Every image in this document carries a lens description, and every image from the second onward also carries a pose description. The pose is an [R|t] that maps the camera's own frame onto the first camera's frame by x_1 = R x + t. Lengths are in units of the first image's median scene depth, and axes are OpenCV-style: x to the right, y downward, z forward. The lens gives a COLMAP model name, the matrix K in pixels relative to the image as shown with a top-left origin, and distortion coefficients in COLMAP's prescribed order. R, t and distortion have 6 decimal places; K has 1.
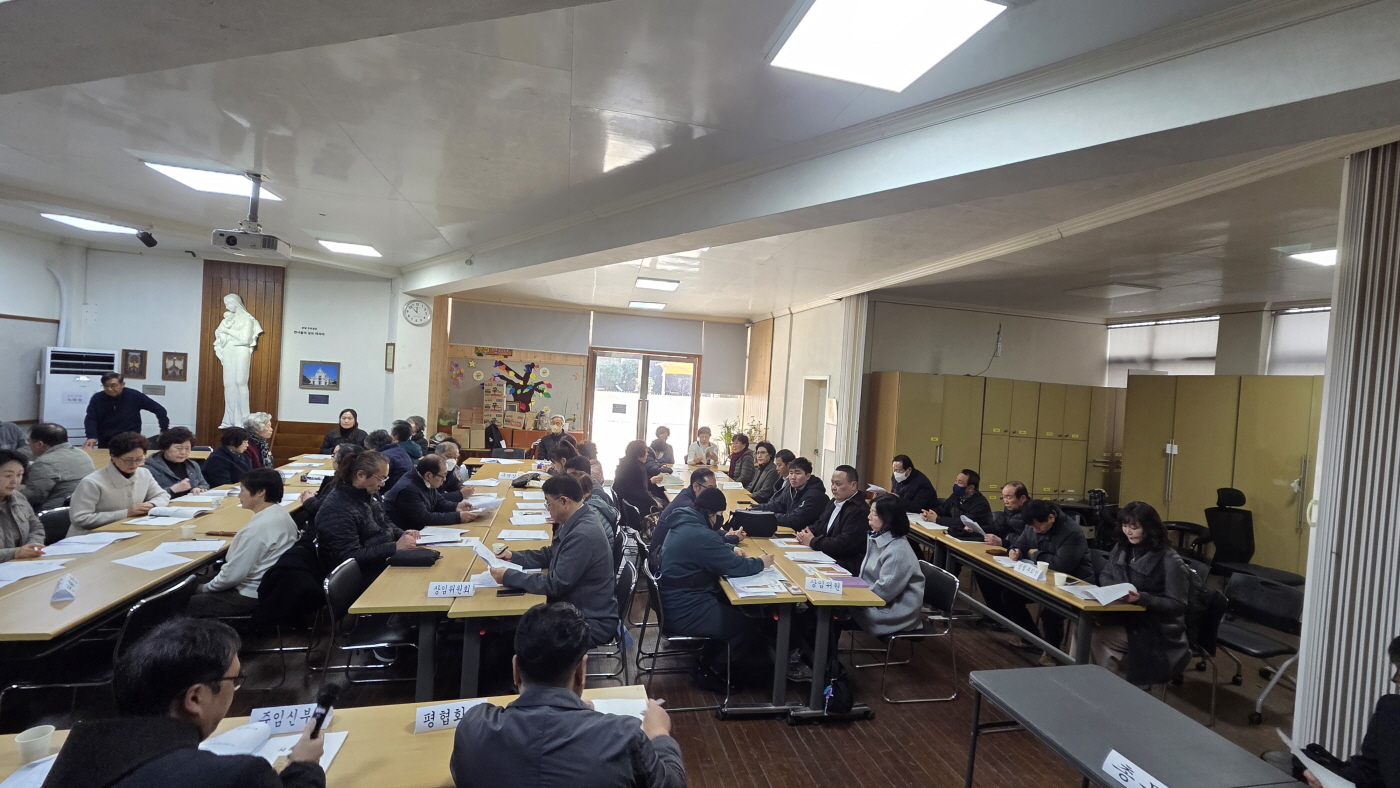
lens RADIAL K [[610.1, 0, 702.5], [0, 610.1, 400.9], [0, 0, 1]] dist [-0.000281, 0.000247]
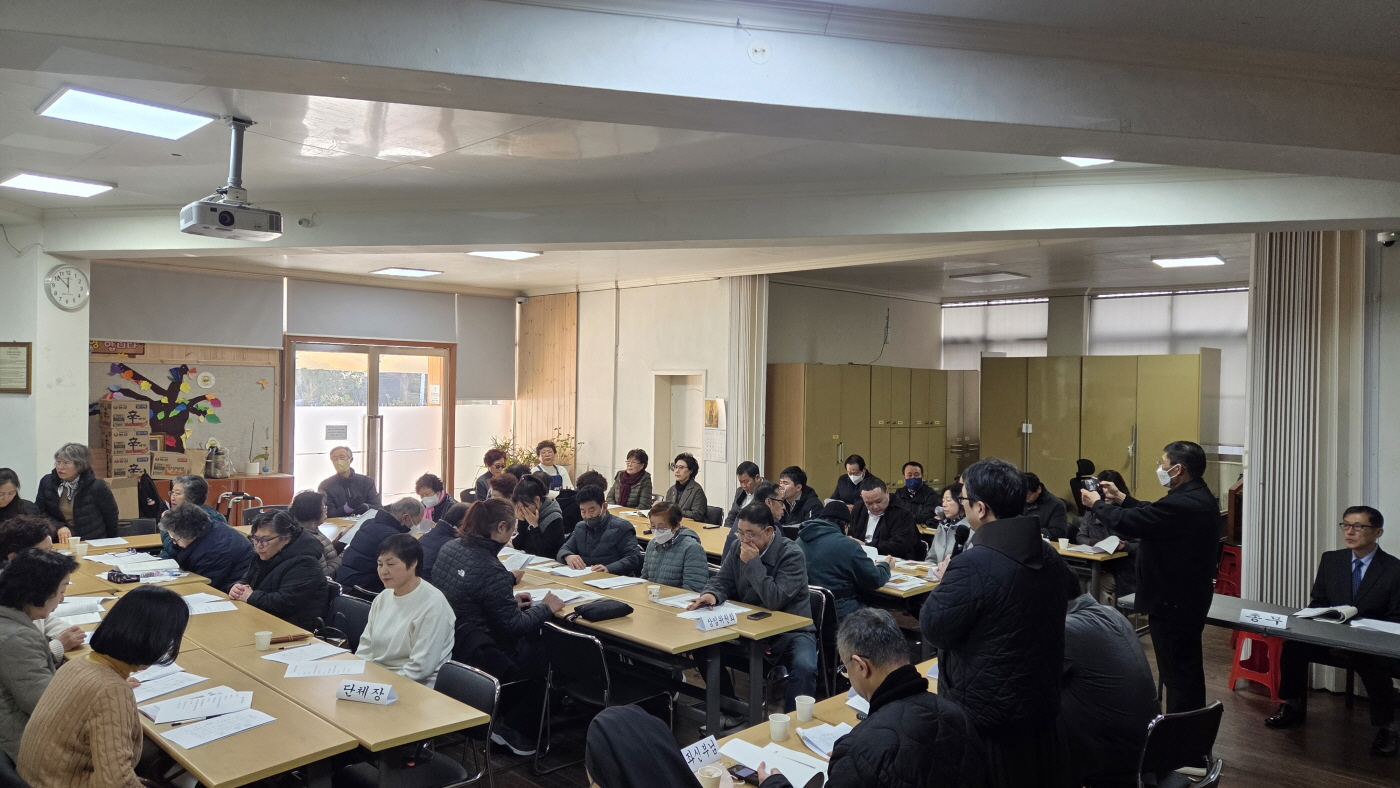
lens RADIAL K [[981.2, 0, 750.1], [0, 981.2, 394.4], [0, 0, 1]] dist [0.074570, -0.000264]
pose [[0.837462, -0.054255, 0.543795, -0.384602], [0.054421, 0.998393, 0.015800, -0.022020], [-0.543779, 0.016363, 0.839069, -0.109738]]
